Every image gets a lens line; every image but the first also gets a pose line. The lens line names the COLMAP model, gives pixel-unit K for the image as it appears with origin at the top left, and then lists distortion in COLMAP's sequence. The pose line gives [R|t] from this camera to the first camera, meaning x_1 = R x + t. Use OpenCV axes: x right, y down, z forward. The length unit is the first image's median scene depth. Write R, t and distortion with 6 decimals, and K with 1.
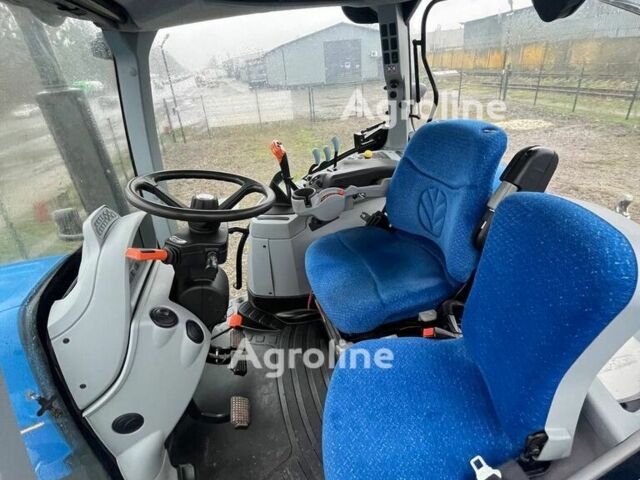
lens RADIAL K [[344.7, 0, 320.0], [0, 344.7, 240.0], [0, 0, 1]] dist [-0.023967, 0.000171]
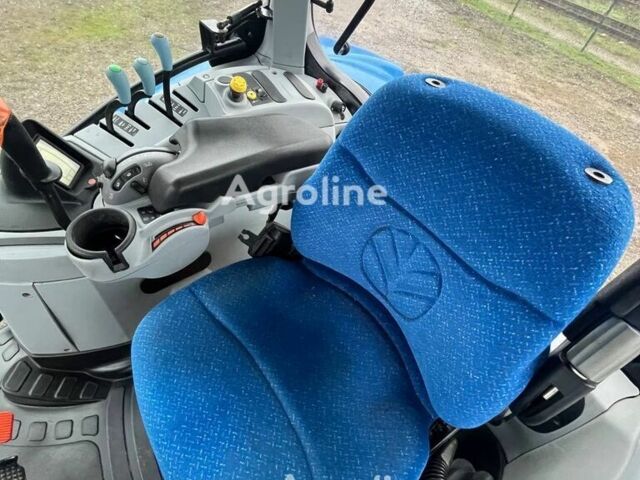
lens RADIAL K [[344.7, 0, 320.0], [0, 344.7, 240.0], [0, 0, 1]] dist [-0.023967, 0.000171]
pose [[0.892054, -0.134674, 0.431396, 0.004303], [-0.044927, 0.923412, 0.381173, -0.240653], [-0.449690, -0.359408, 0.817683, 0.481365]]
